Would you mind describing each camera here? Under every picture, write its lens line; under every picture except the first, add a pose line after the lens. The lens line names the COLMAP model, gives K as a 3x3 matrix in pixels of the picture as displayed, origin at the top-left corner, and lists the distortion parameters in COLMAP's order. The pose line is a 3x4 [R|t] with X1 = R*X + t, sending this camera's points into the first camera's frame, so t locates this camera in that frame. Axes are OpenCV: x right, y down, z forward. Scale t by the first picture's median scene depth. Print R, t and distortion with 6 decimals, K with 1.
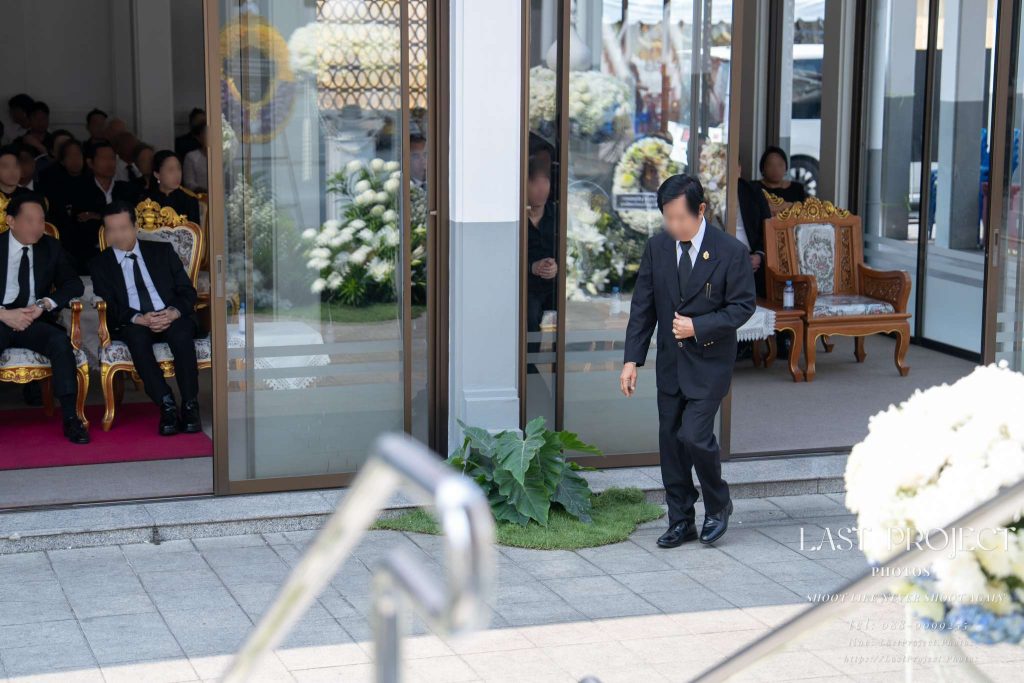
lens RADIAL K [[2073.6, 0, 512.0], [0, 2073.6, 341.5], [0, 0, 1]] dist [0.225457, 0.054649]
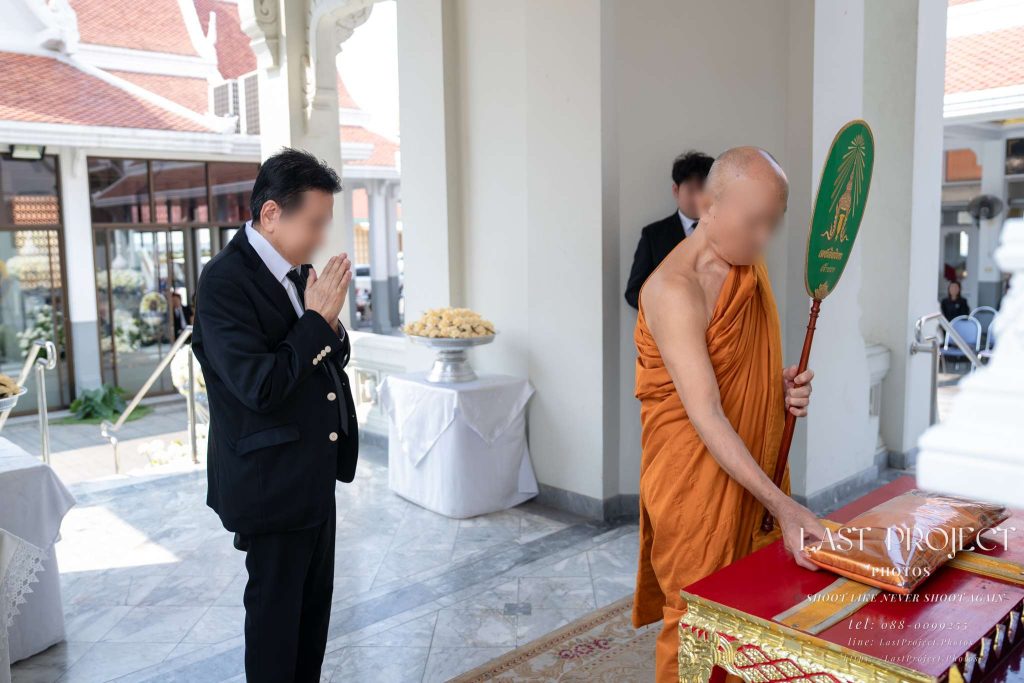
lens RADIAL K [[859.0, 0, 490.3], [0, 859.0, 331.6], [0, 0, 1]] dist [-0.063354, 0.091238]
pose [[0.915187, -0.070810, 0.396760, 0.026186], [0.089547, 0.995564, -0.028875, 0.033871], [-0.392956, 0.061955, 0.917468, -0.272124]]
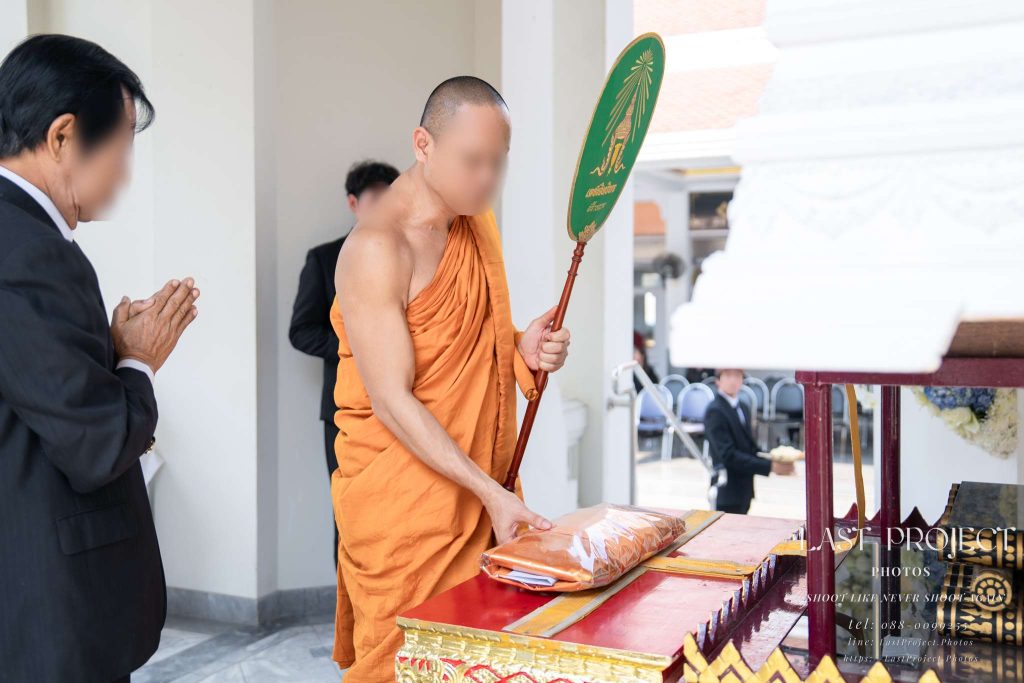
lens RADIAL K [[1105.1, 0, 512.0], [0, 1105.1, 341.5], [0, 0, 1]] dist [0.043394, 0.014761]
pose [[0.697945, -0.035639, 0.715264, 0.009058], [0.116813, 0.991051, -0.064604, 0.048349], [-0.706560, 0.128642, 0.695862, -0.277721]]
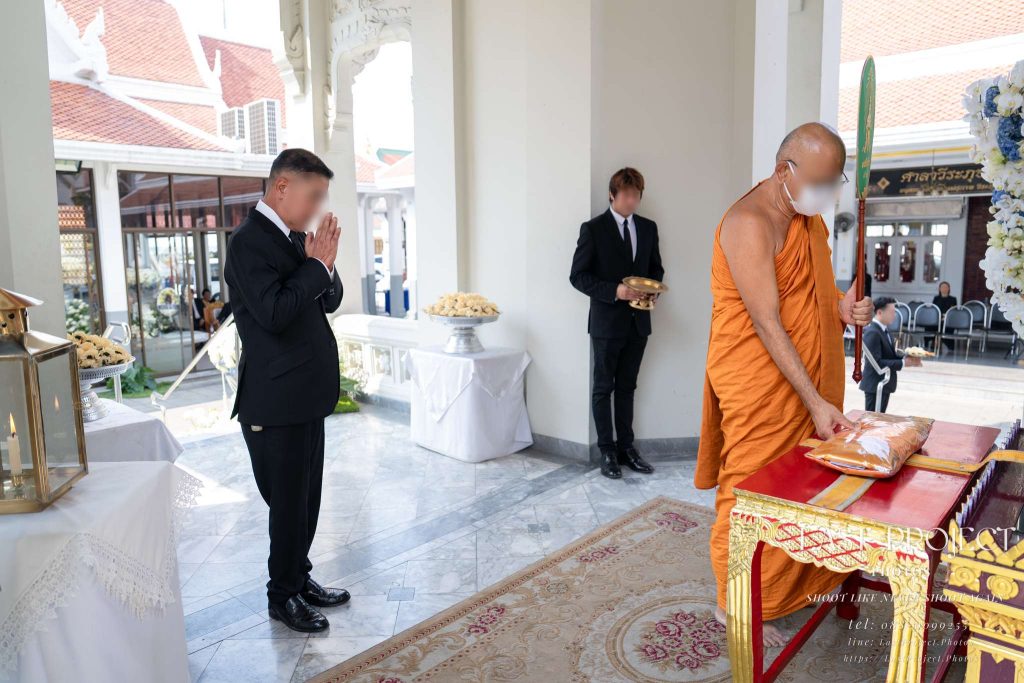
lens RADIAL K [[709.1, 0, 512.0], [0, 709.1, 341.5], [0, 0, 1]] dist [-0.099024, 0.075602]
pose [[0.868370, -0.087112, 0.488207, -0.006236], [0.096025, 0.995356, 0.006806, 0.037286], [-0.486532, 0.040970, 0.872701, -0.265191]]
